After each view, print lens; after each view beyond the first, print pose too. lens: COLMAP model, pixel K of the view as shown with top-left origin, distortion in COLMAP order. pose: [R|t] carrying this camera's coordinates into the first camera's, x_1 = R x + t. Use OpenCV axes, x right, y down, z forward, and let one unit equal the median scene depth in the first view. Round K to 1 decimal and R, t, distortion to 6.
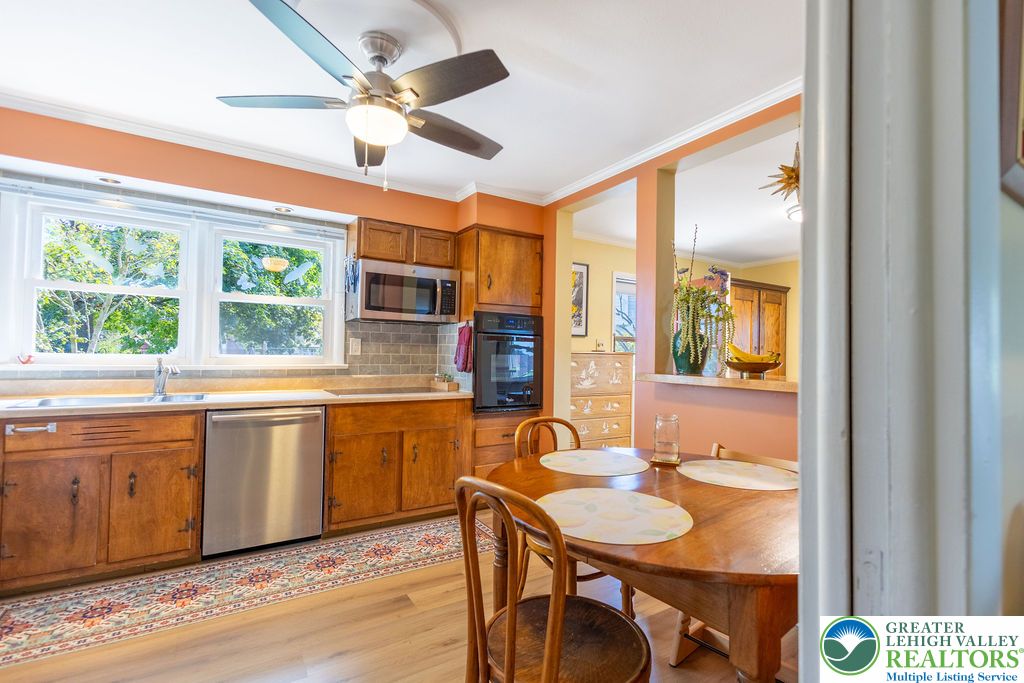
lens RADIAL K [[467.9, 0, 511.7], [0, 467.9, 342.6], [0, 0, 1]] dist [0.011775, -0.004383]
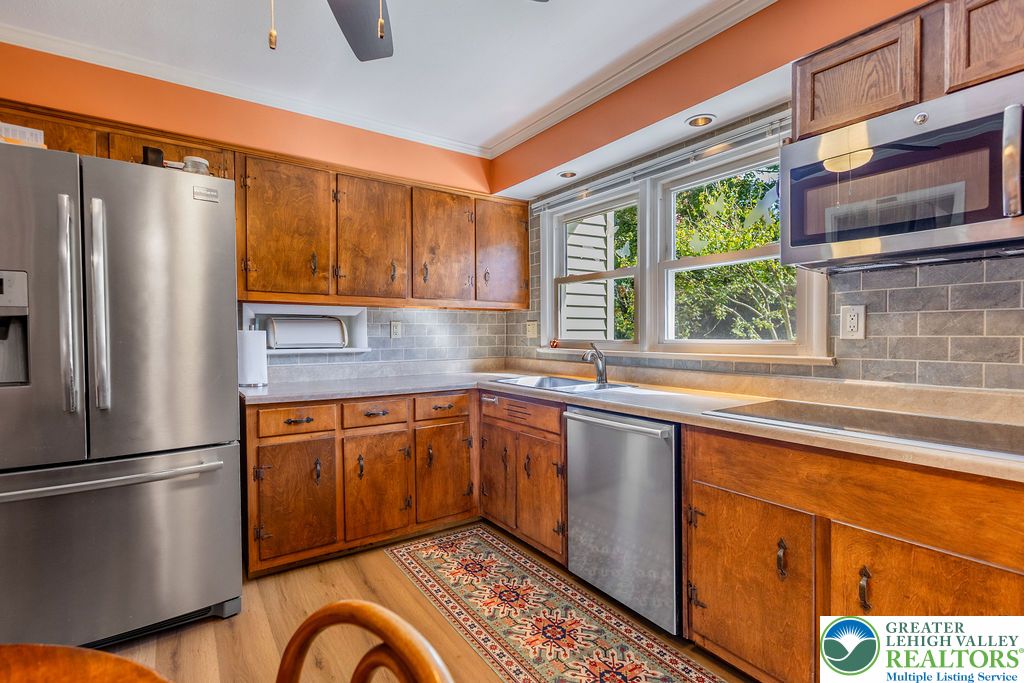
lens RADIAL K [[481.3, 0, 509.5], [0, 481.3, 342.3], [0, 0, 1]] dist [0.004189, -0.000126]
pose [[0.038935, -0.000575, -0.999242, 0.179827], [0.028504, 0.999594, 0.000535, 0.021297], [0.998835, -0.028504, 0.038936, 0.676247]]
